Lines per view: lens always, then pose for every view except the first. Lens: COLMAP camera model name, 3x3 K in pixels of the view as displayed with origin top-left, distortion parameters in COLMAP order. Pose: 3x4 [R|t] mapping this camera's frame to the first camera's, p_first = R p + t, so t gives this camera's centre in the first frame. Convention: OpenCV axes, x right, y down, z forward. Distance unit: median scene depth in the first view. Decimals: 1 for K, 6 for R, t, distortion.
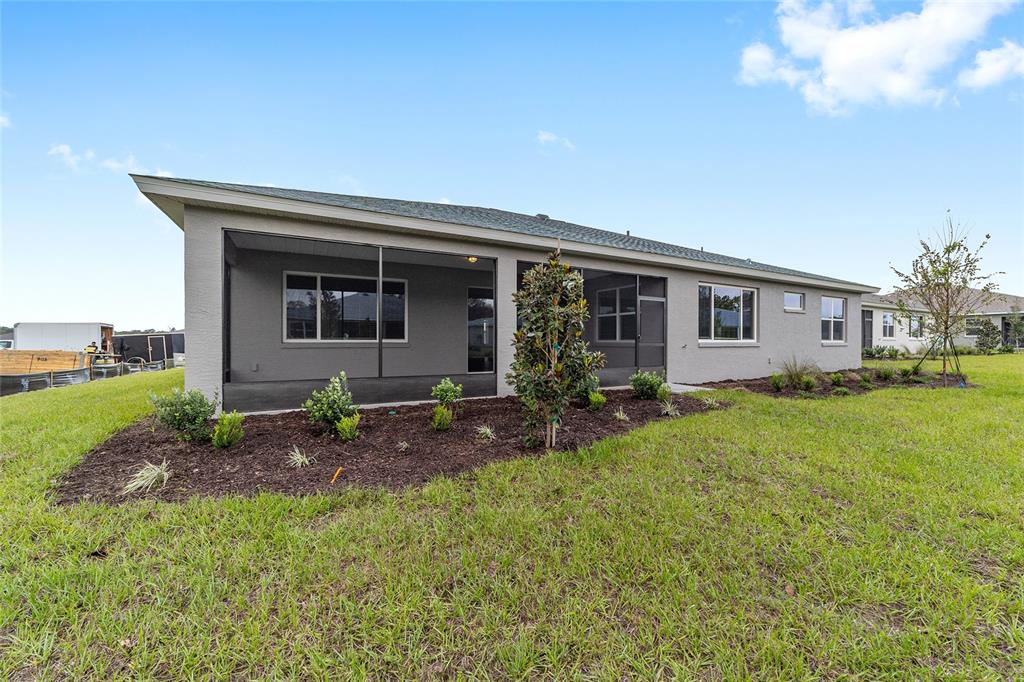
lens RADIAL K [[392.1, 0, 504.1], [0, 392.1, 337.5], [0, 0, 1]] dist [-0.005242, 0.002736]
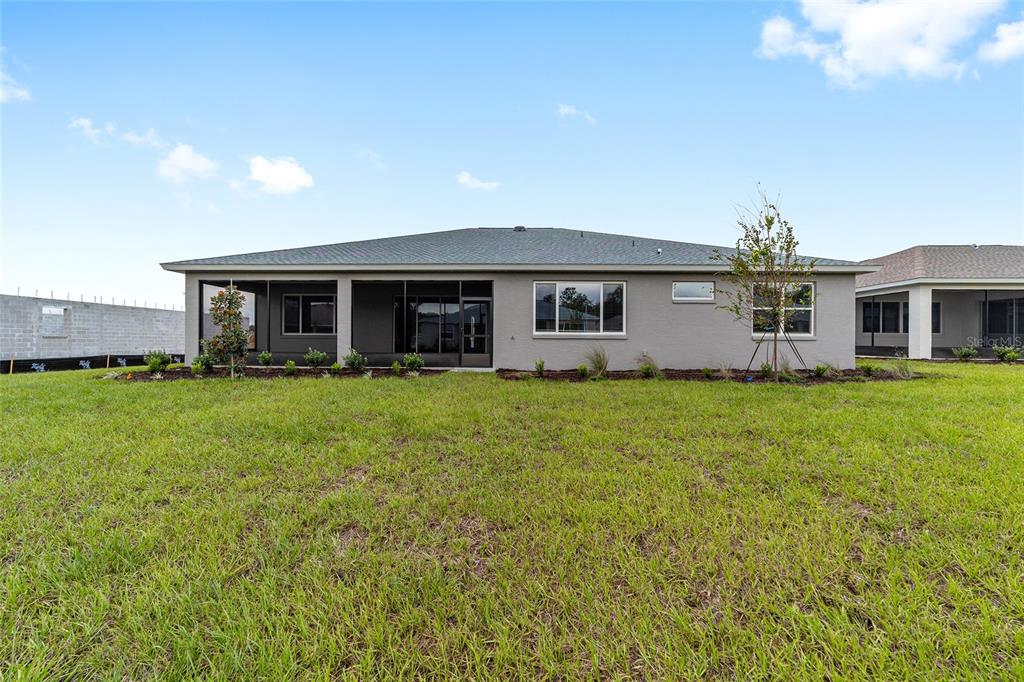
lens RADIAL K [[392.1, 0, 511.8], [0, 392.1, 345.0], [0, 0, 1]] dist [-0.005242, 0.002736]
pose [[0.872860, 0.006246, -0.487931, 0.960852], [-0.001088, 0.999940, 0.010855, 0.029919], [0.487969, -0.008944, 0.872815, -0.027007]]
